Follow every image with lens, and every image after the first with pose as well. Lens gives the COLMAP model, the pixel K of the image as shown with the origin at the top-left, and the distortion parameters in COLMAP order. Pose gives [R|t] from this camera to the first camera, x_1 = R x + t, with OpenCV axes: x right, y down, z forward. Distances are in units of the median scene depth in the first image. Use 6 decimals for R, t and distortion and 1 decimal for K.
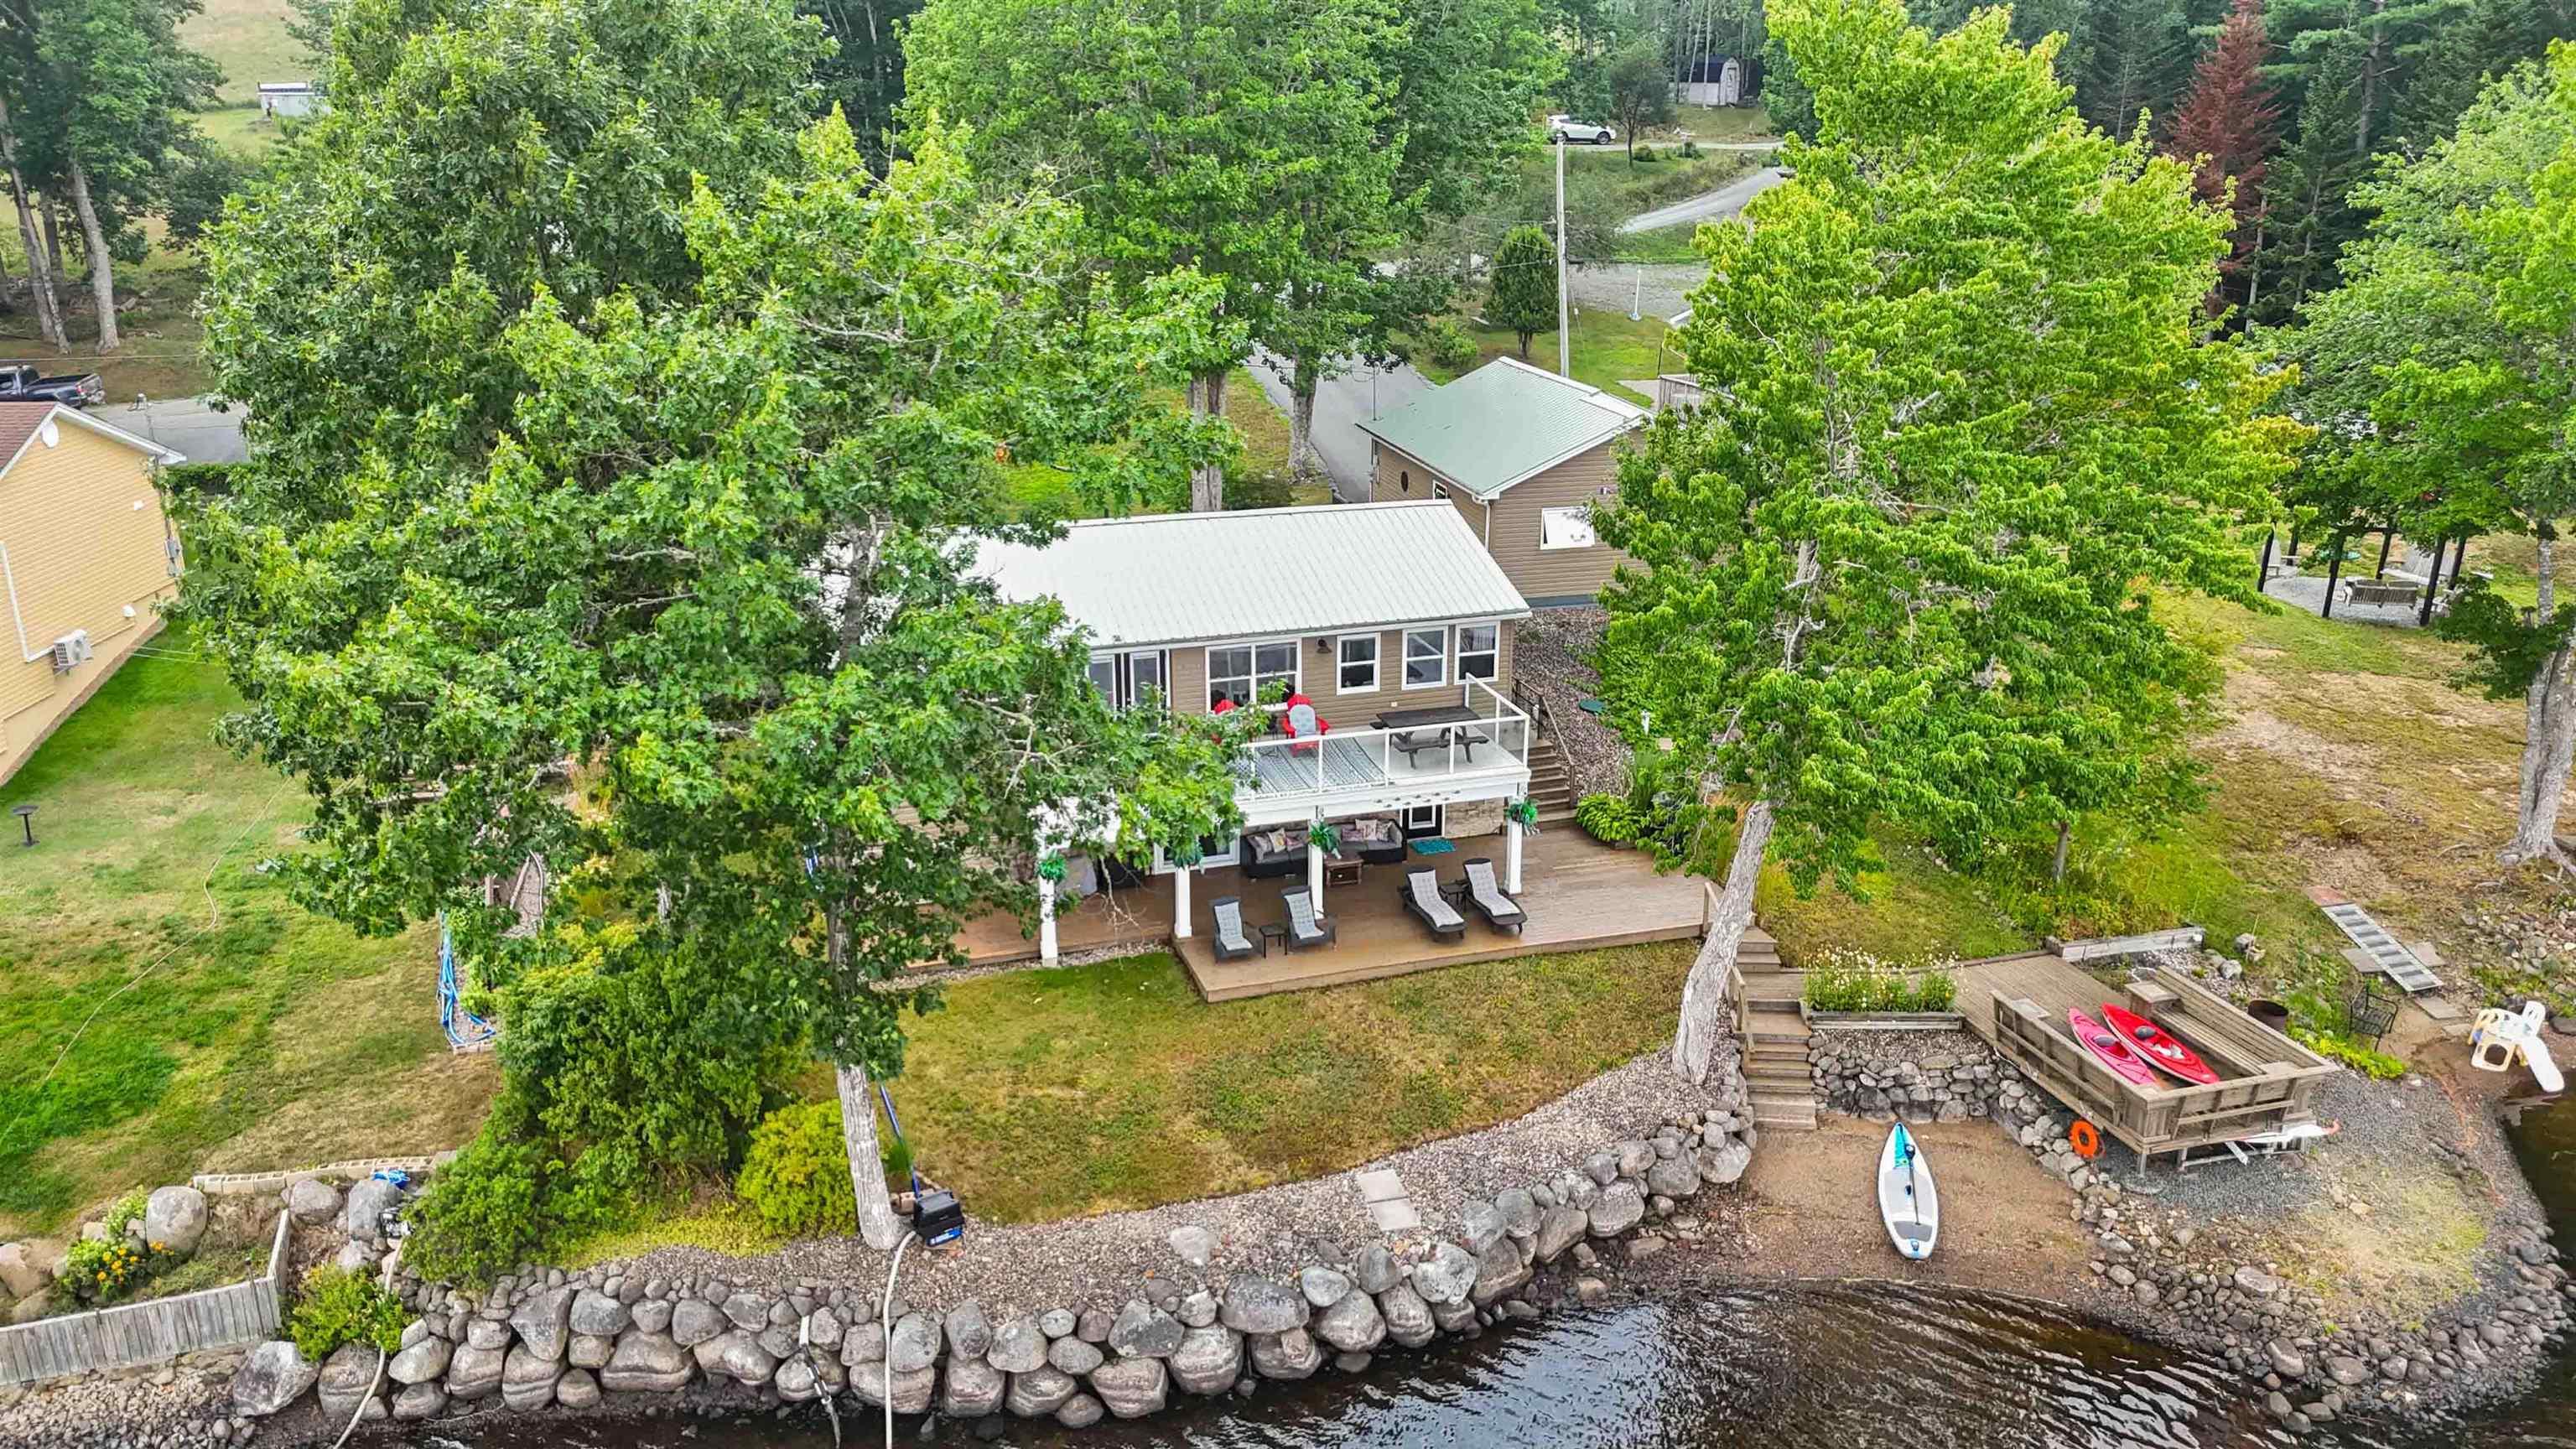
lens RADIAL K [[1854.9, 0, 1288.0], [0, 1854.9, 724.5], [0, 0, 1]] dist [-0.002799, 0.005514]
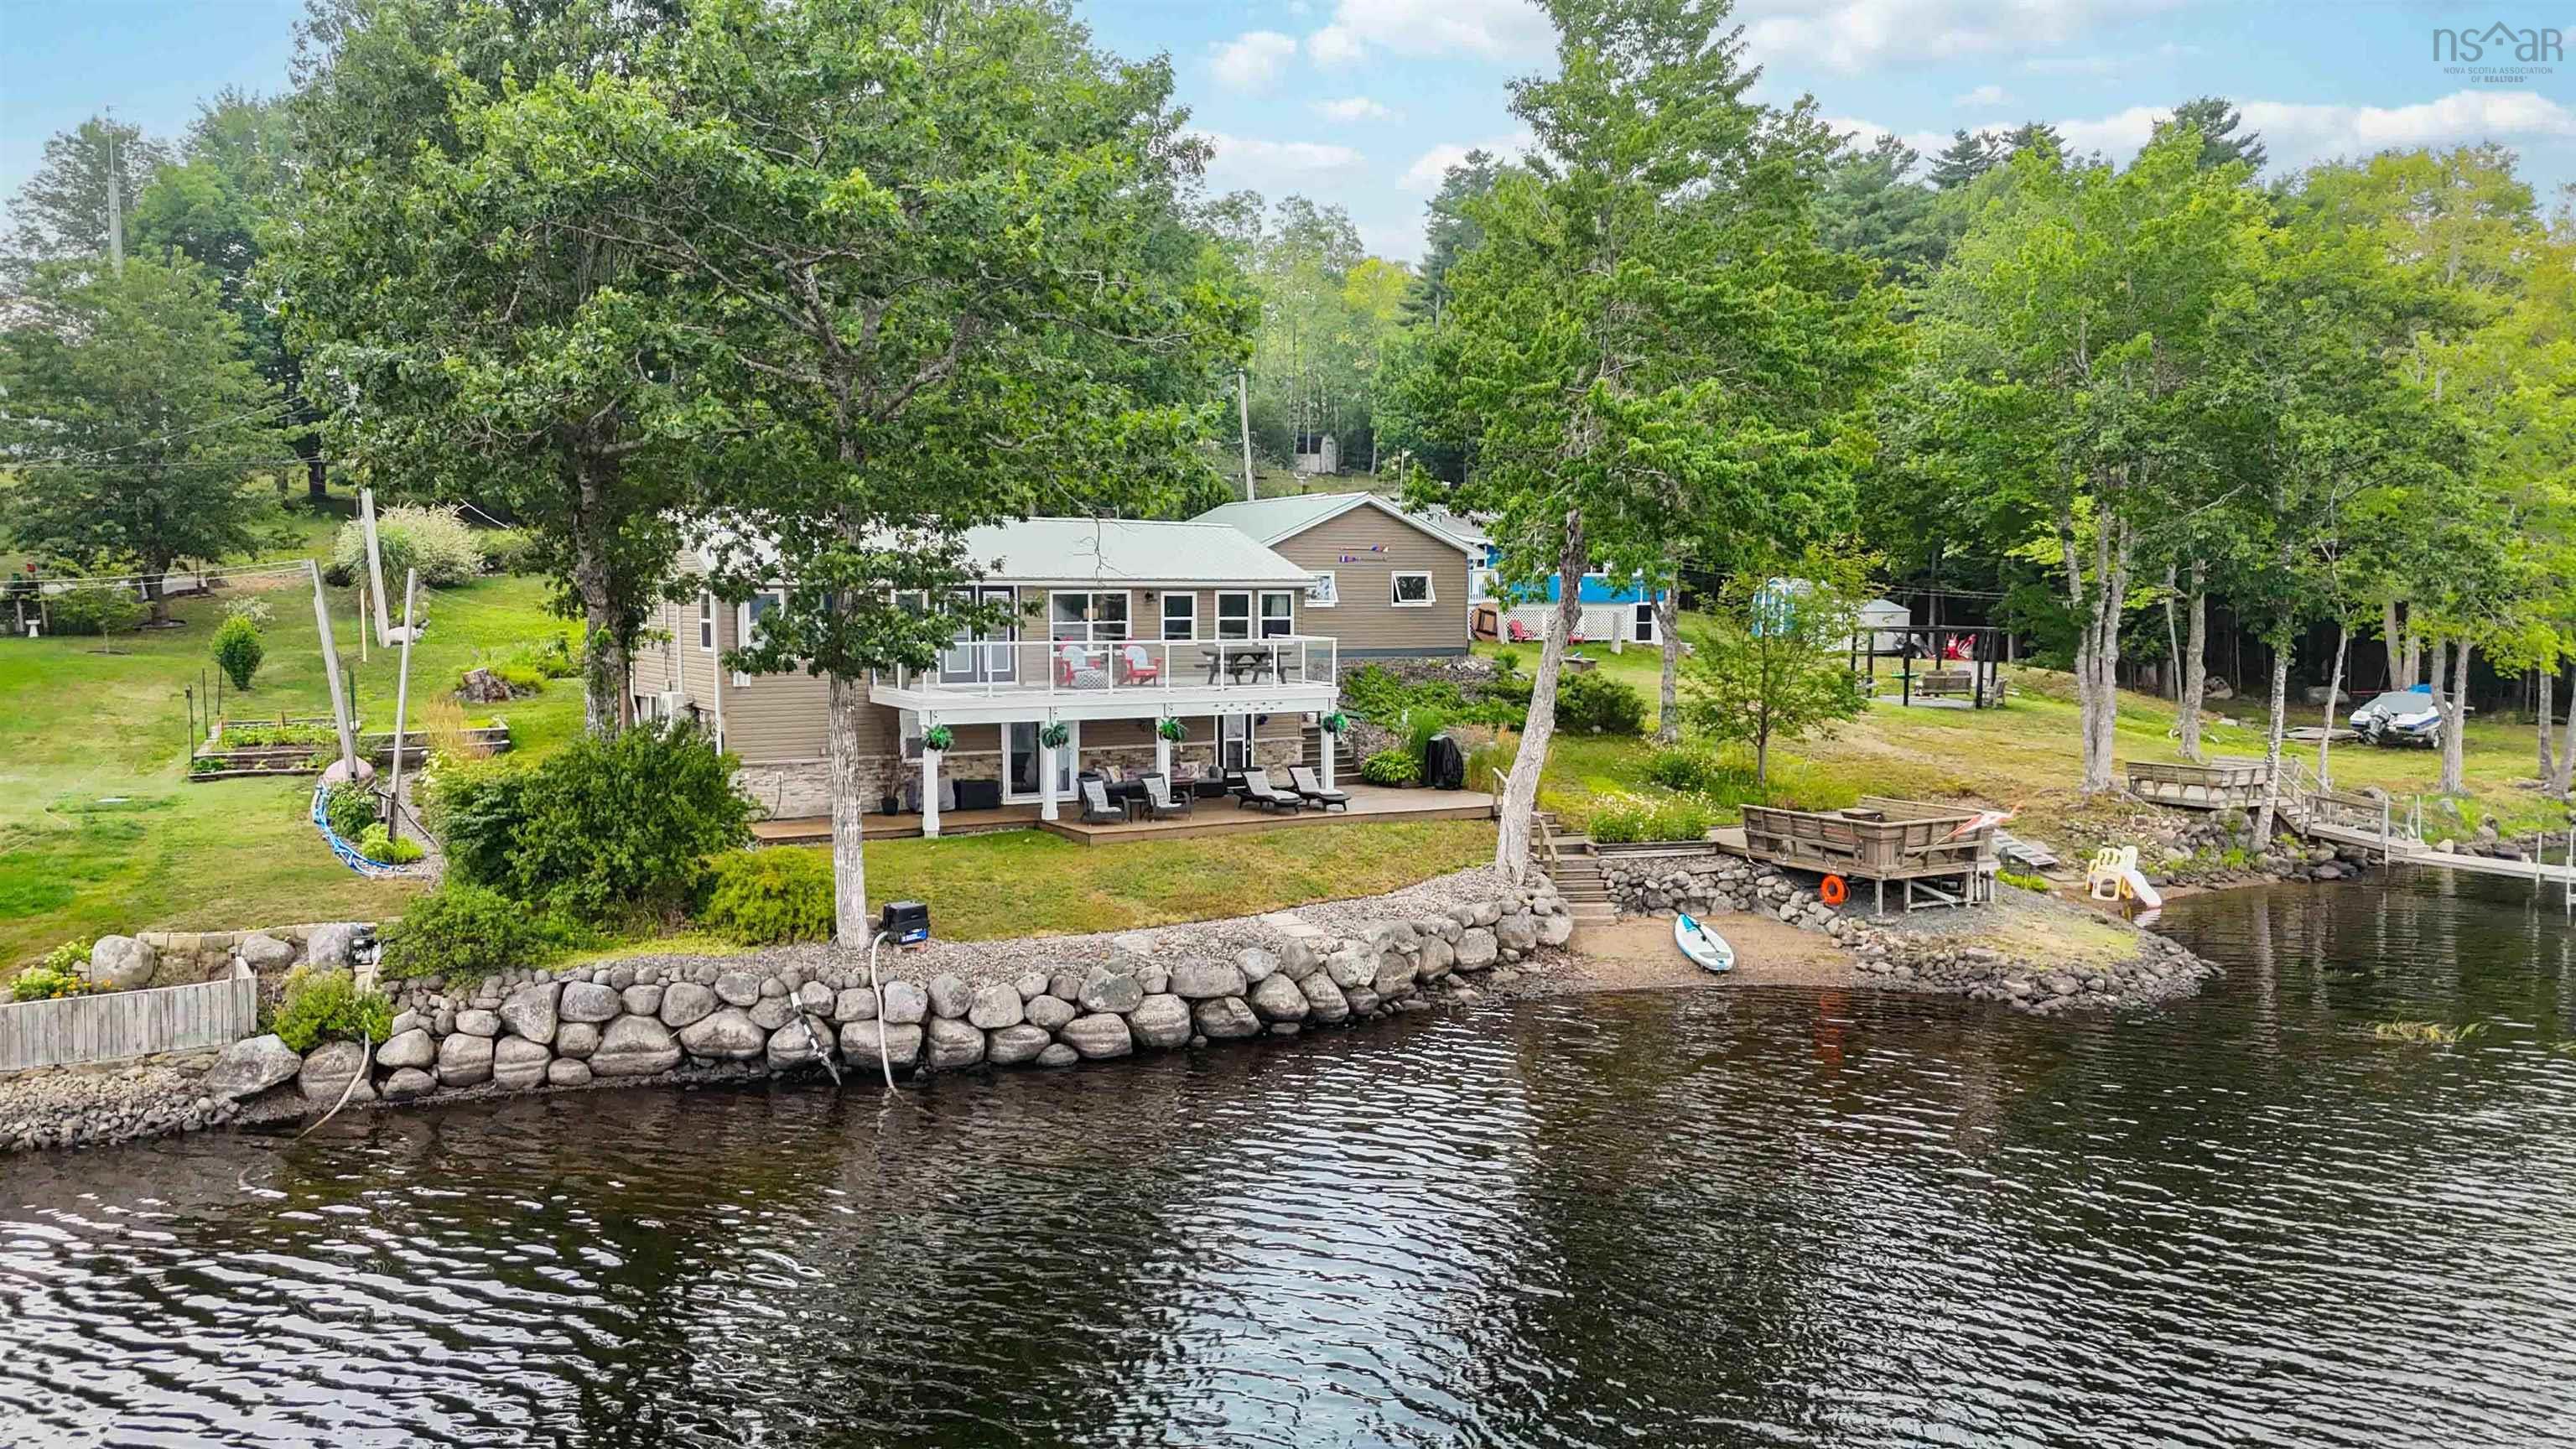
lens RADIAL K [[1825.1, 0, 1288.0], [0, 1825.1, 724.5], [0, 0, 1]] dist [-0.001303, -0.002370]
pose [[0.976167, -0.009097, 0.216829, -0.207556], [0.058022, 0.973691, -0.220364, 0.416655], [-0.209120, 0.227692, 0.951013, -0.106090]]
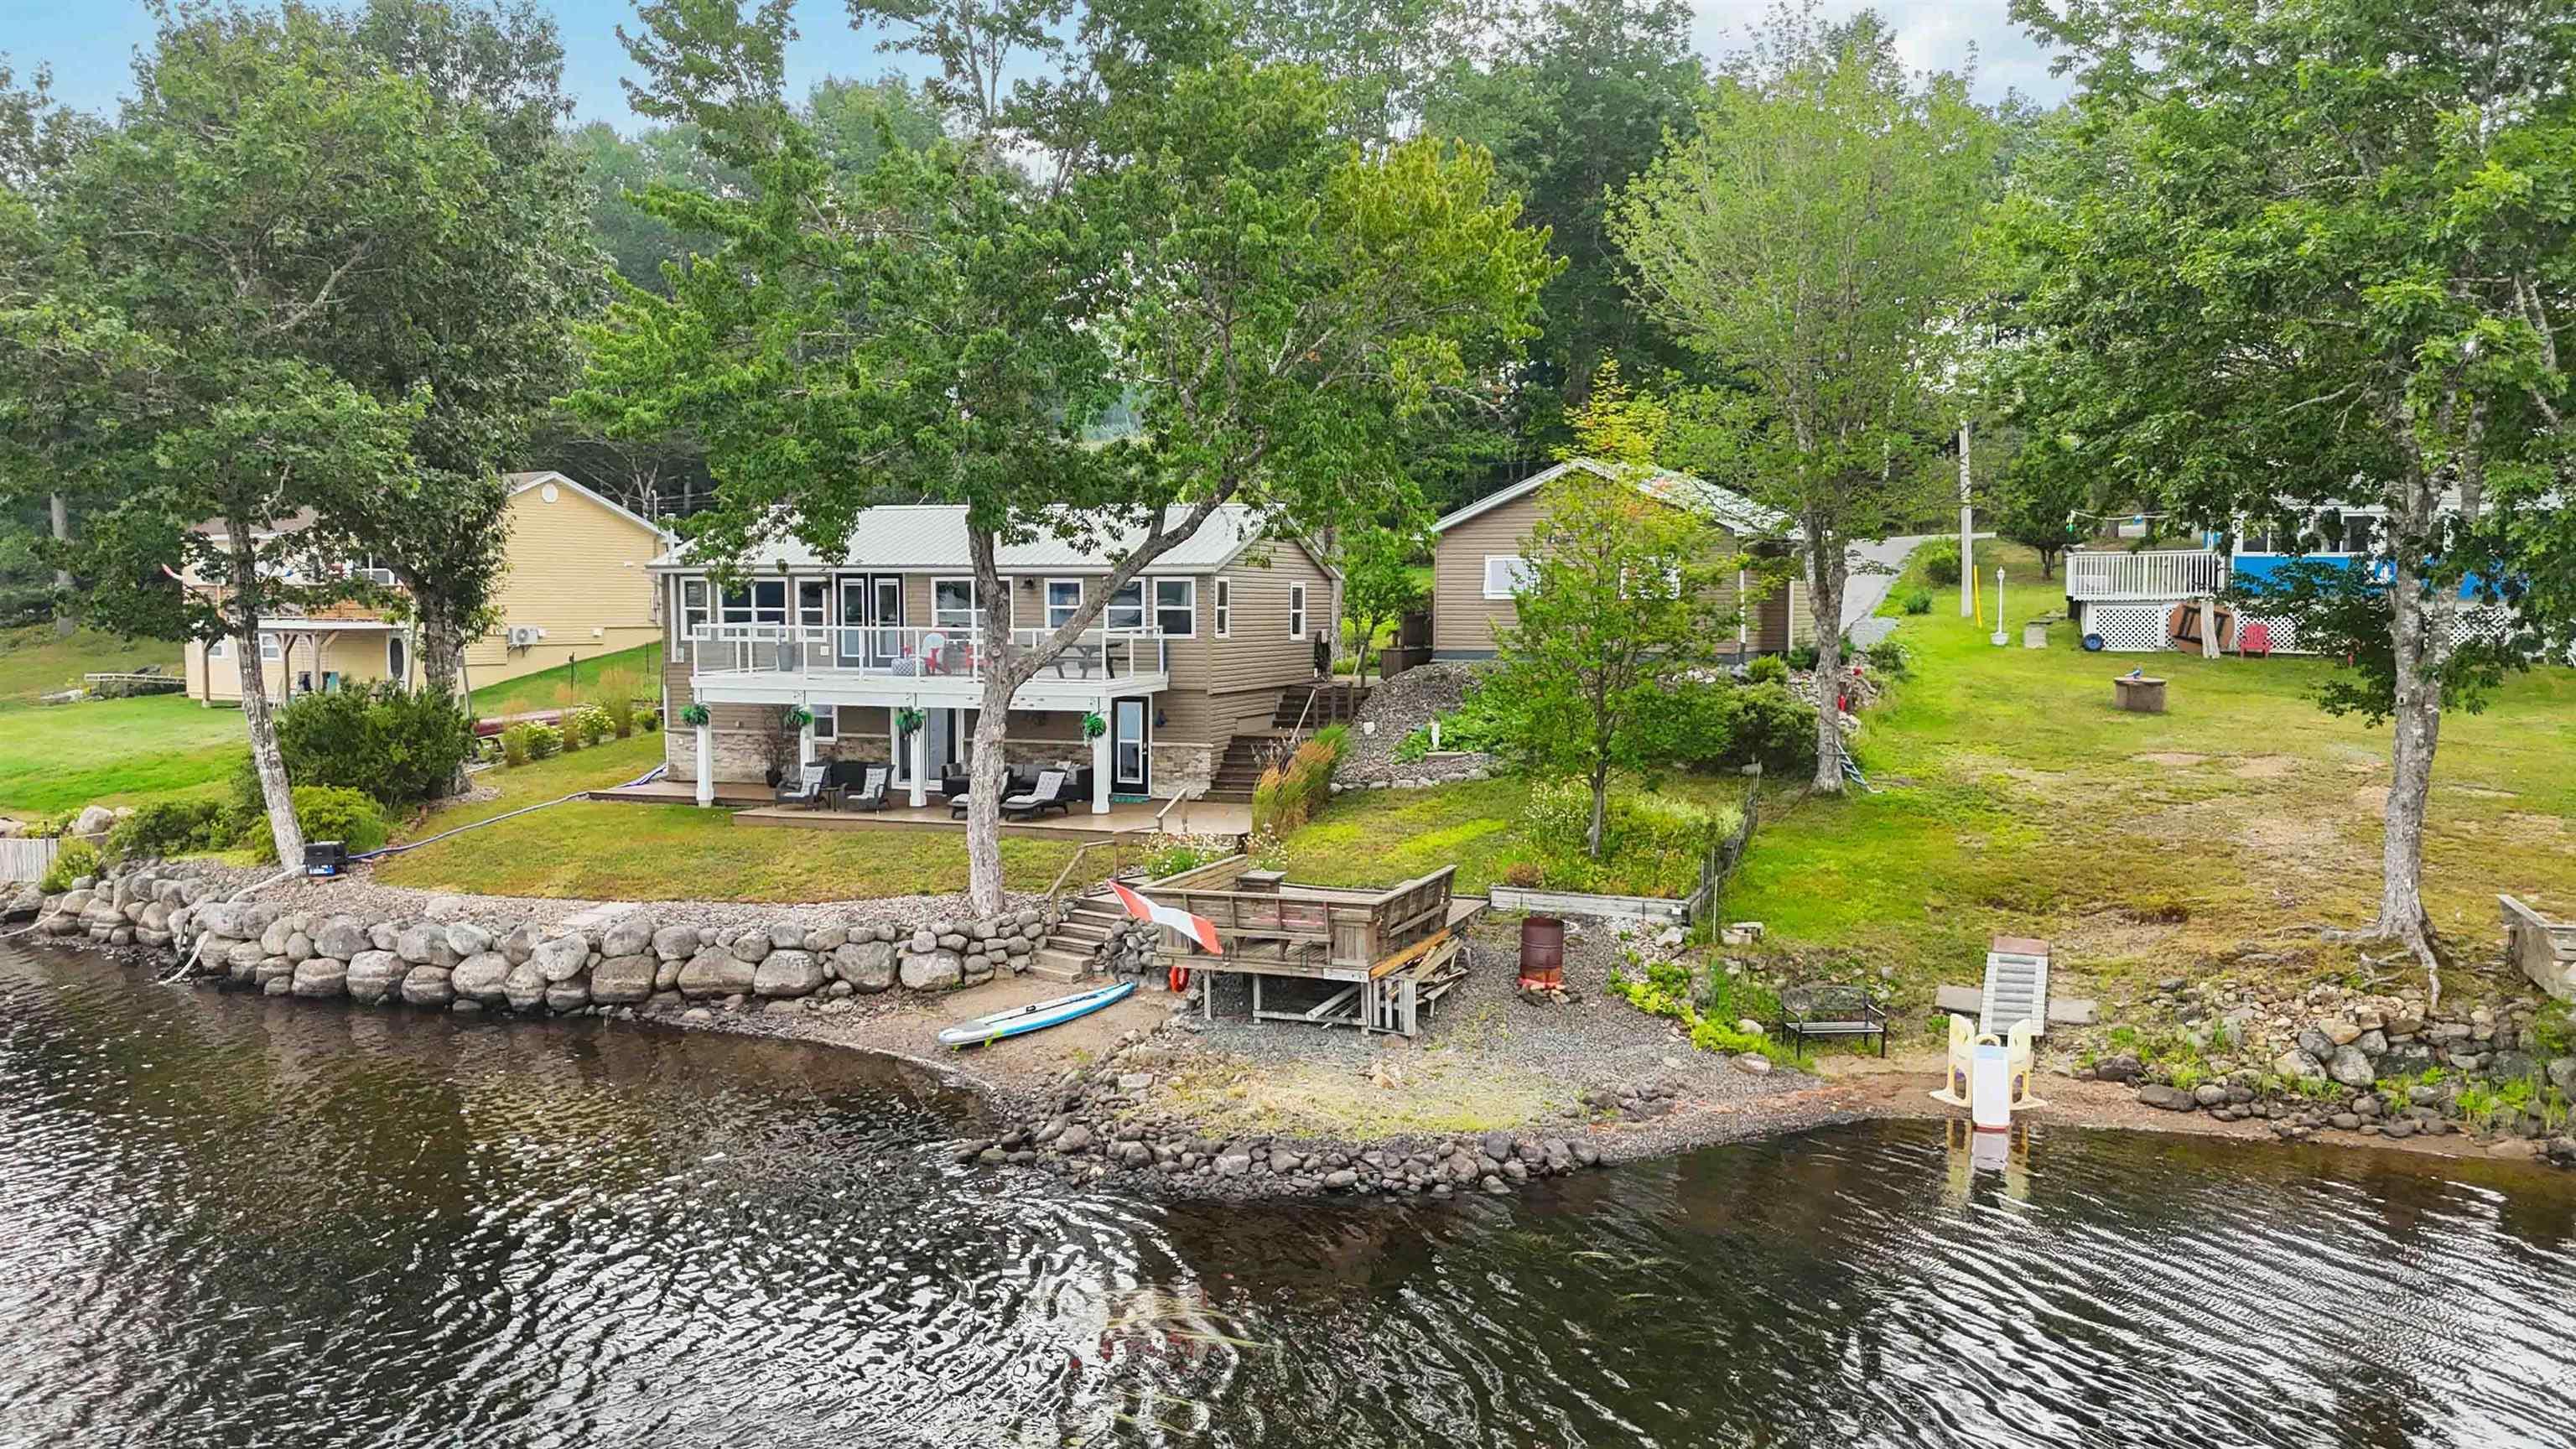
lens RADIAL K [[1825.1, 0, 1288.0], [0, 1825.1, 724.5], [0, 0, 1]] dist [-0.001303, -0.002370]
pose [[0.821260, 0.047839, -0.568545, 1.117062], [-0.171983, 0.970887, -0.166735, 0.280389], [0.544017, 0.234713, 0.805578, 0.327615]]
